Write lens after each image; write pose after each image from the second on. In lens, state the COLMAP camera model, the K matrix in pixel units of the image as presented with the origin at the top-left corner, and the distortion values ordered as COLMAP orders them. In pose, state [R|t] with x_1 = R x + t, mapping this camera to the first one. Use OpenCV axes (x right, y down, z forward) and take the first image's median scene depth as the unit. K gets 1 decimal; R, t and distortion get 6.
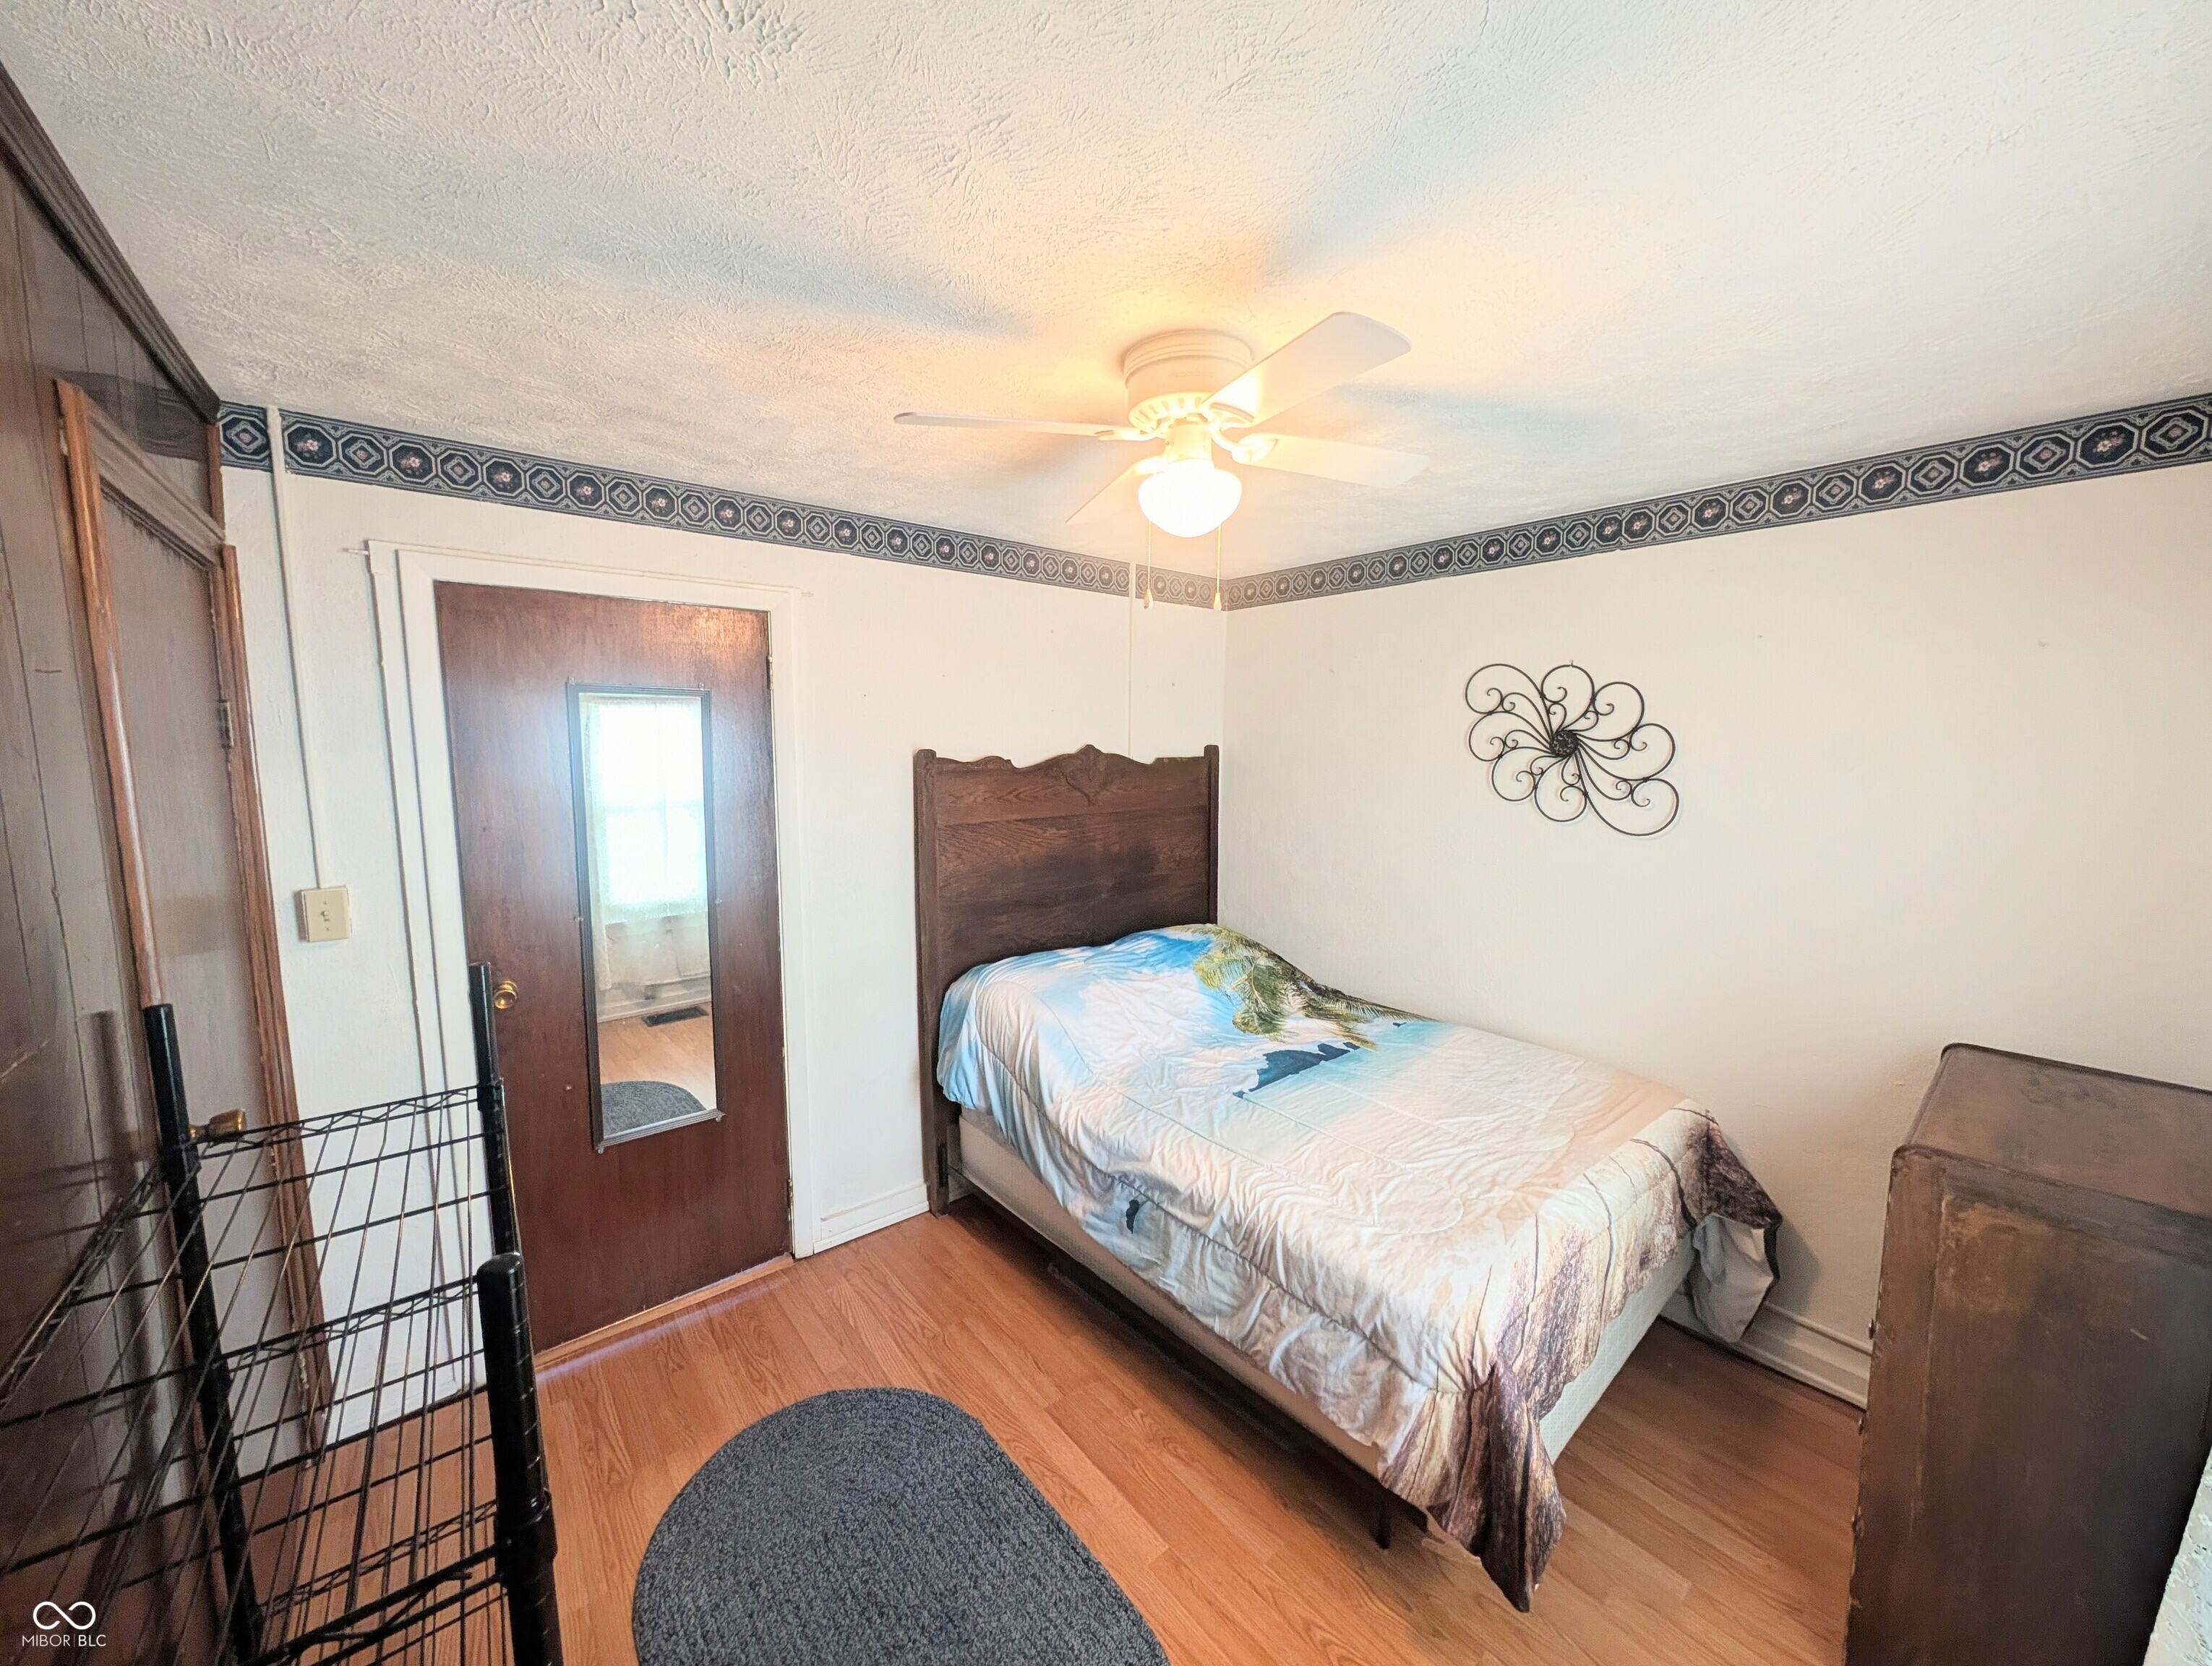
lens RADIAL K [[838.4, 0, 1098.8], [0, 838.4, 832.0], [0, 0, 1]] dist [-0.002102, 0.000863]
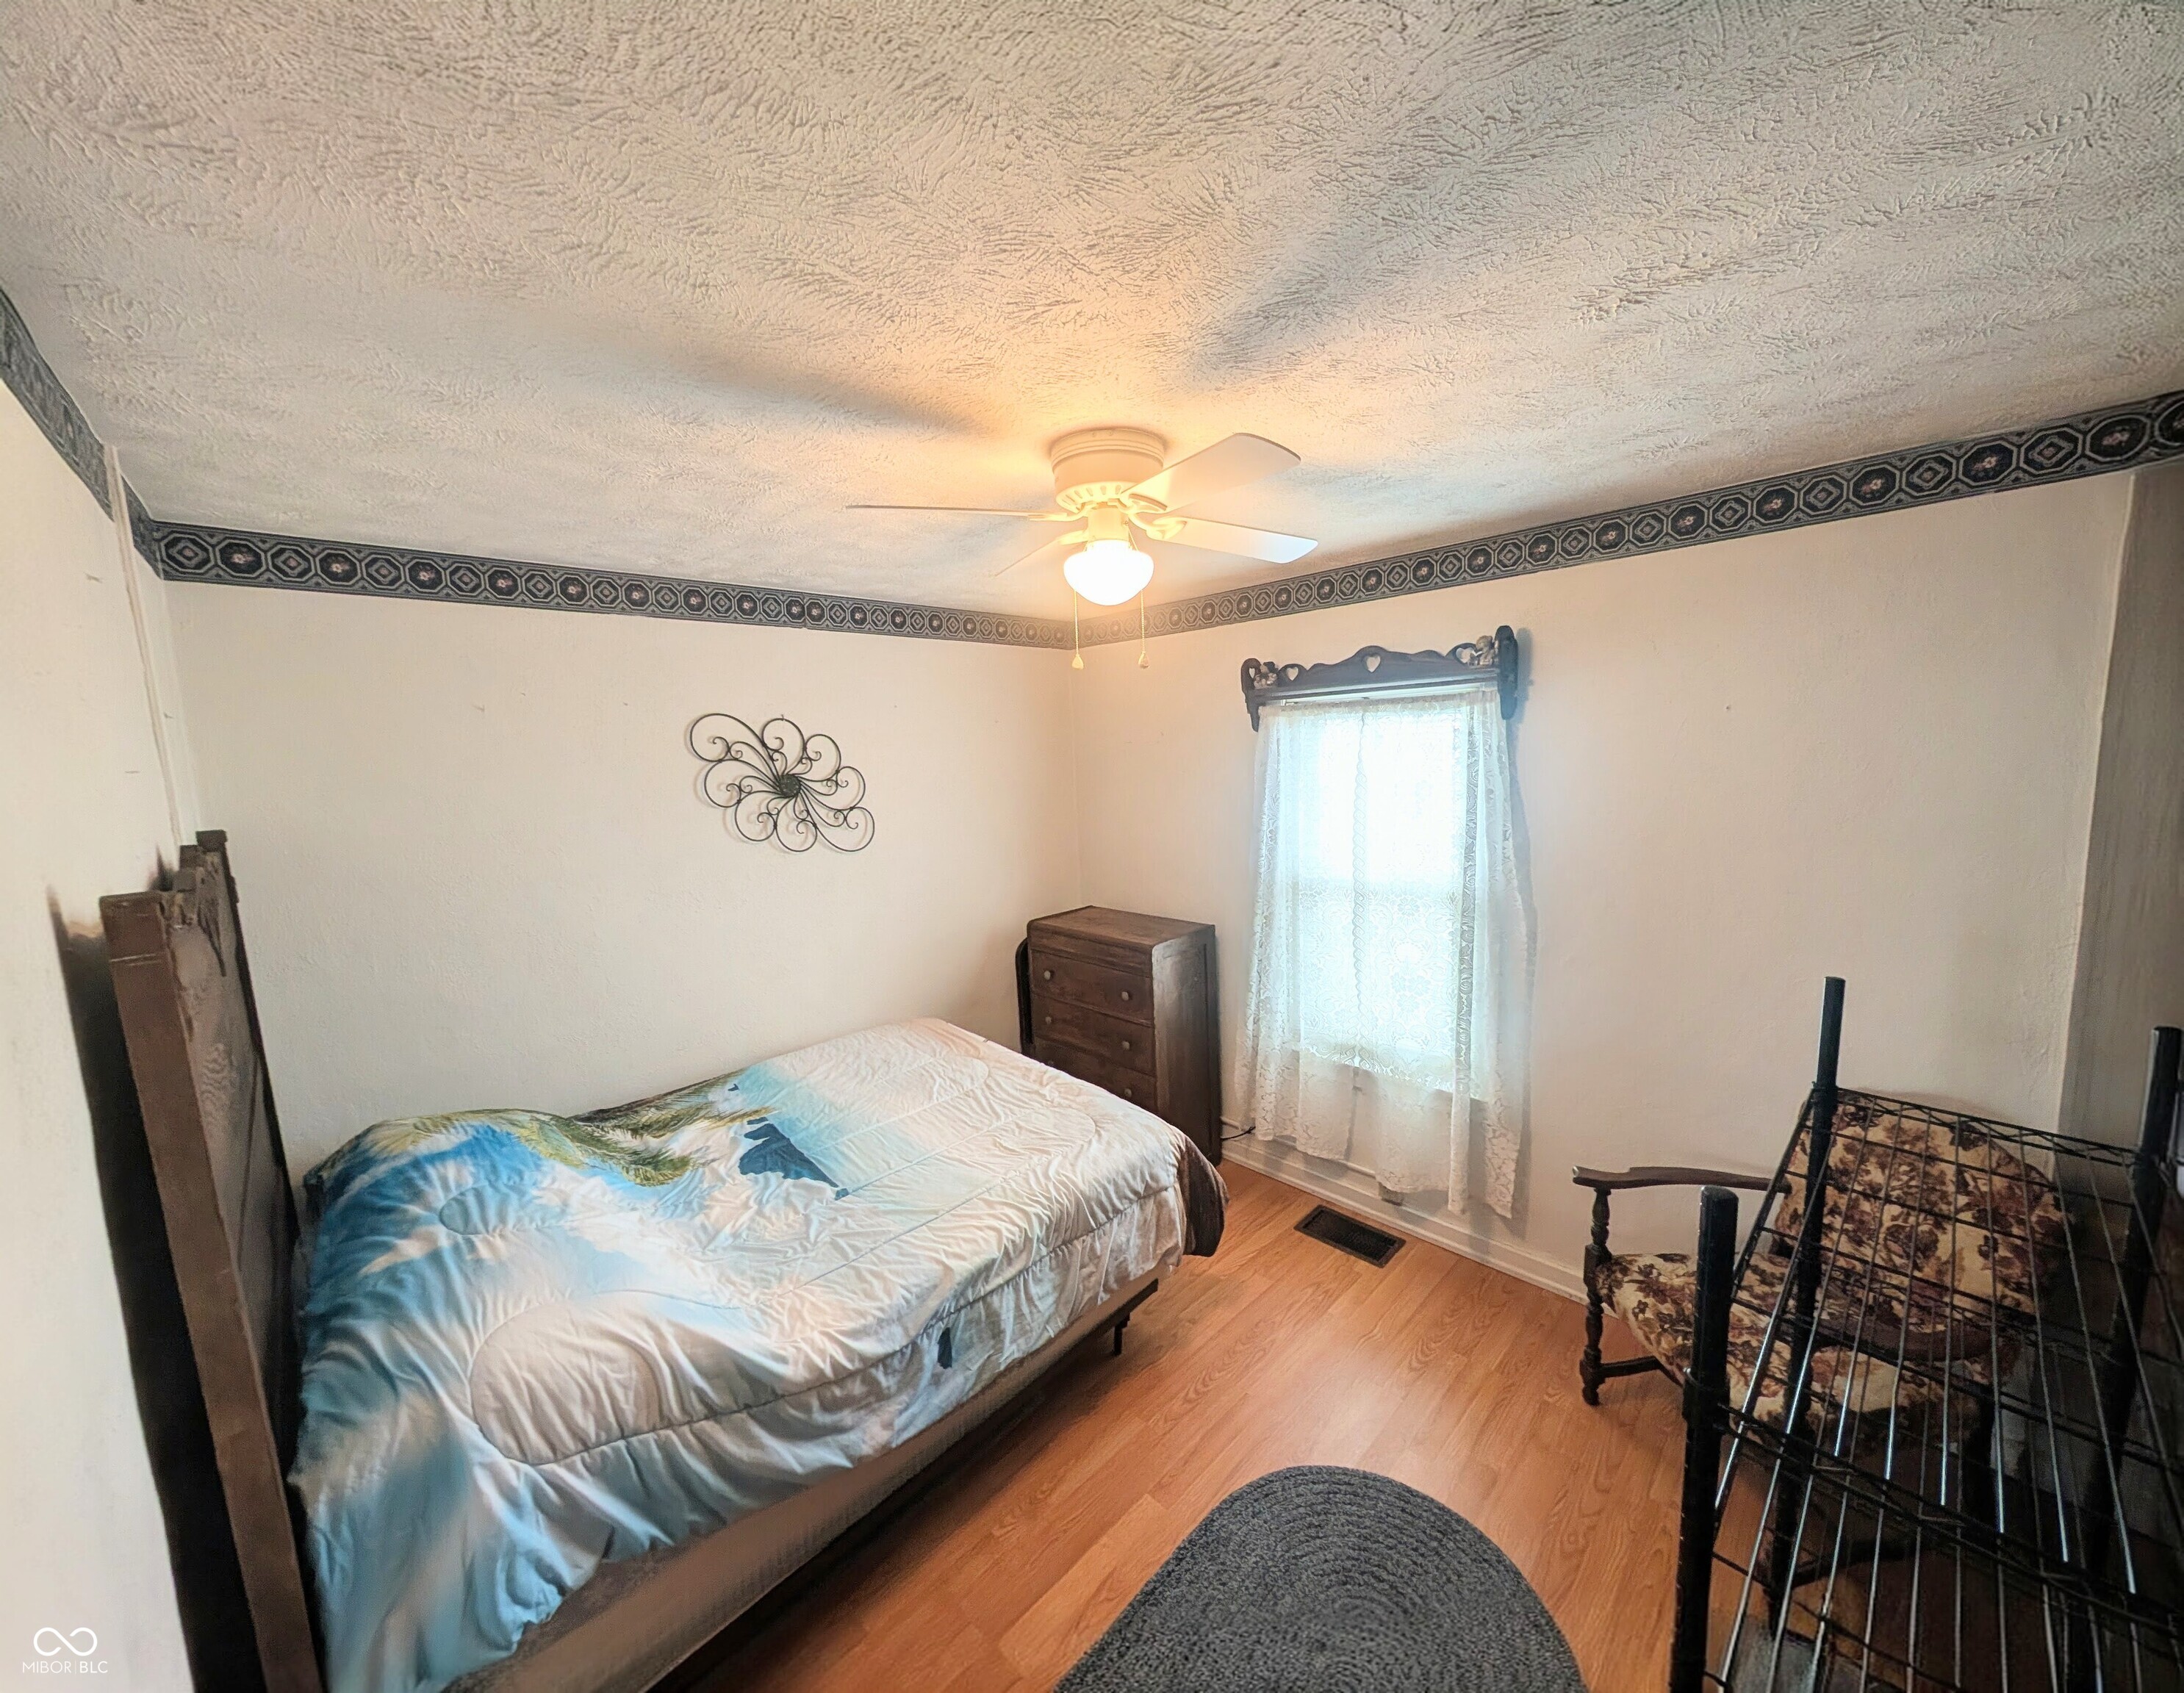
lens RADIAL K [[798.8, 0, 1083.1], [0, 798.8, 844.1], [0, 0, 1]] dist [-0.000430, 0.000323]
pose [[-0.091323, -0.119111, 0.988672, -0.573287], [0.151415, 0.979616, 0.132006, -0.107343], [-0.984243, 0.161755, -0.071426, 0.670108]]
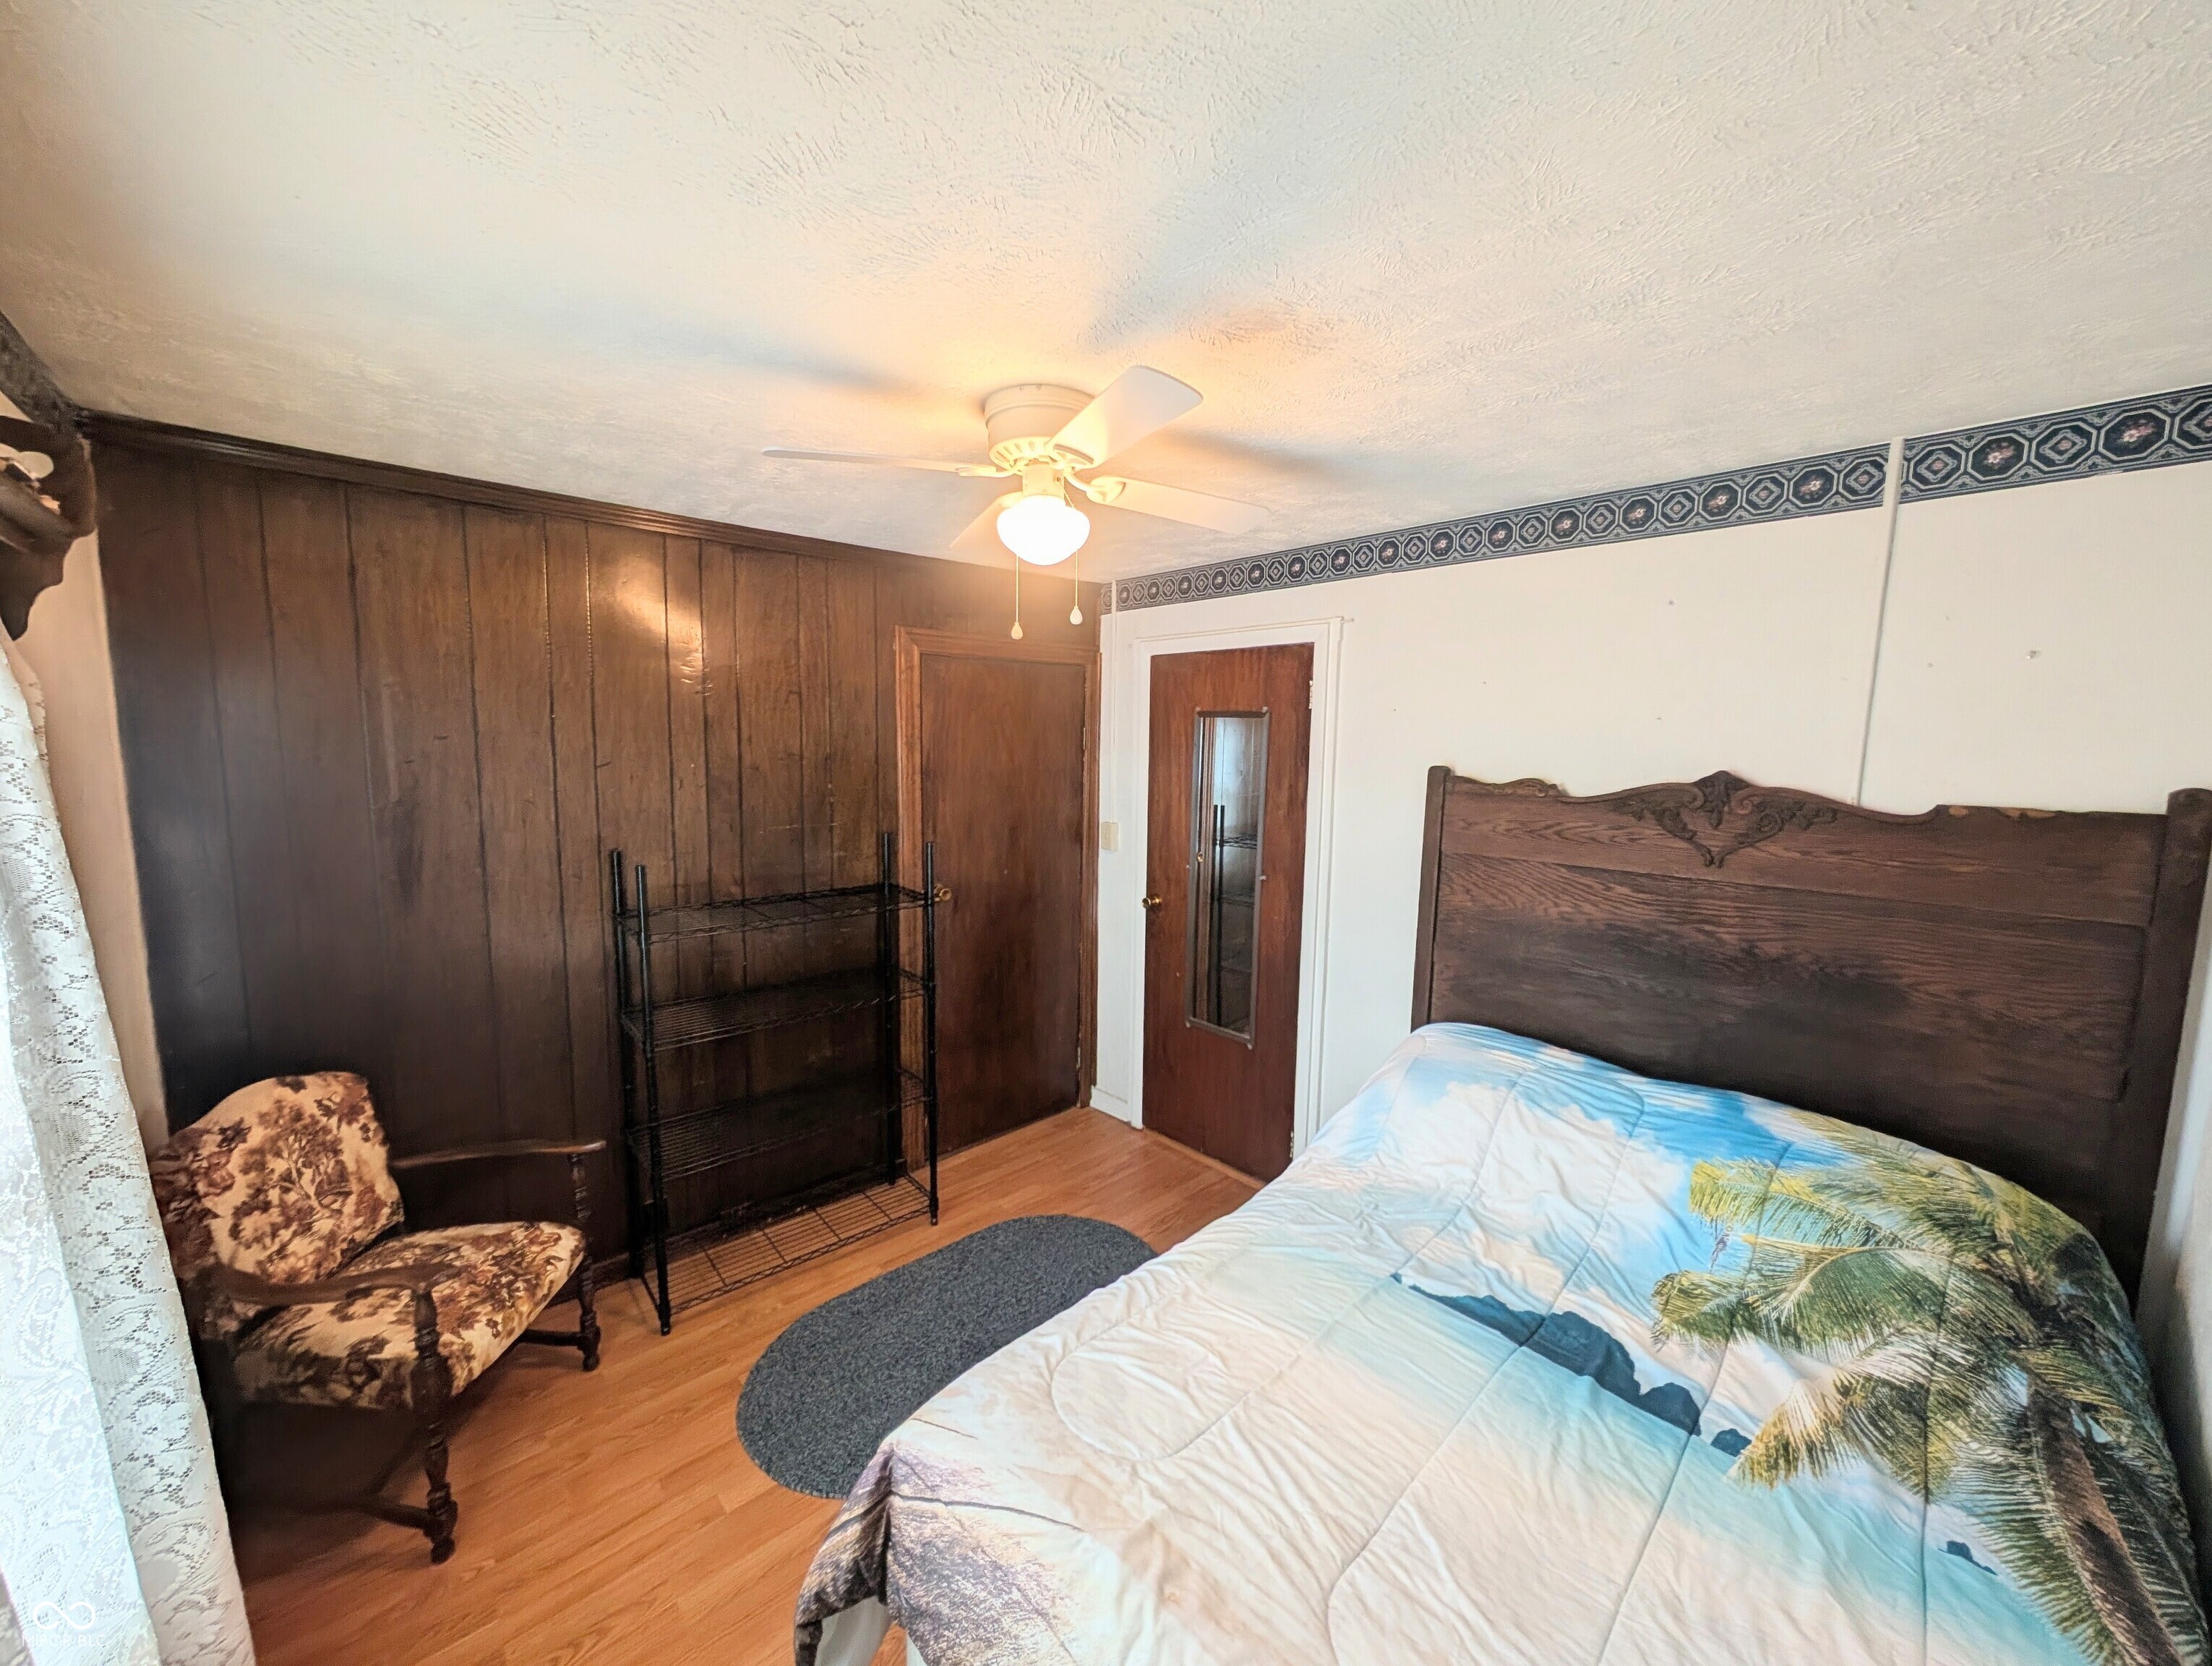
lens RADIAL K [[838.4, 0, 1097.5], [0, 838.4, 834.2], [0, 0, 1]] dist [-0.002102, 0.000863]
pose [[0.046902, 0.110157, -0.992807, 0.708878], [-0.130288, 0.986085, 0.103257, -0.072658], [0.990366, 0.124508, 0.060602, 0.600492]]
